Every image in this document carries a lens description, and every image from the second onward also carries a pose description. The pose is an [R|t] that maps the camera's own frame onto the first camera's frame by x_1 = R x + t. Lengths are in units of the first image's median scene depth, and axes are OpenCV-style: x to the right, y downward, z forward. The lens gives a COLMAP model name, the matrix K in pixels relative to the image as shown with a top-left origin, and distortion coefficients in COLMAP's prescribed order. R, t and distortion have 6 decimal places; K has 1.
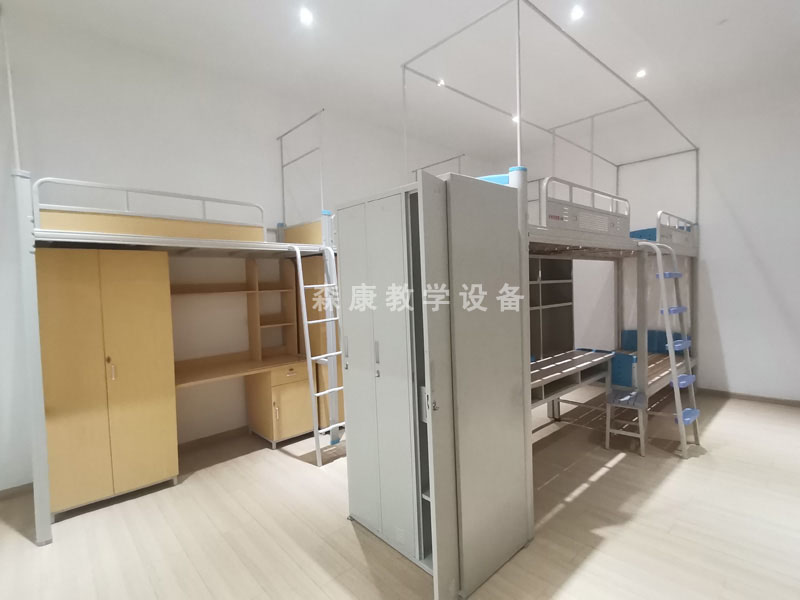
lens RADIAL K [[392.6, 0, 404.7], [0, 392.6, 297.4], [0, 0, 1]] dist [0.041010, -0.027622]
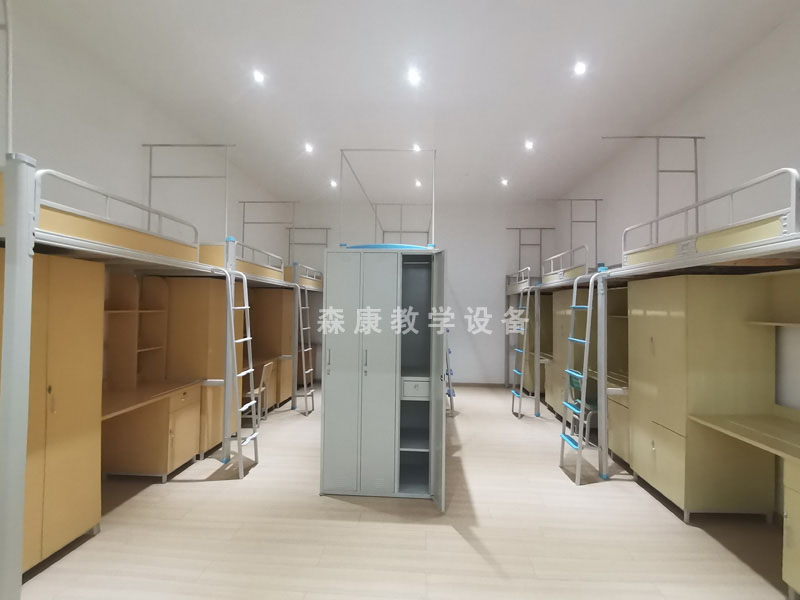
lens RADIAL K [[392.6, 0, 404.7], [0, 392.6, 297.4], [0, 0, 1]] dist [0.041010, -0.027622]
pose [[0.712356, 0.058986, 0.699335, -0.809218], [-0.009027, 0.997149, -0.074911, 0.022412], [-0.701760, 0.047050, 0.710858, -0.101802]]
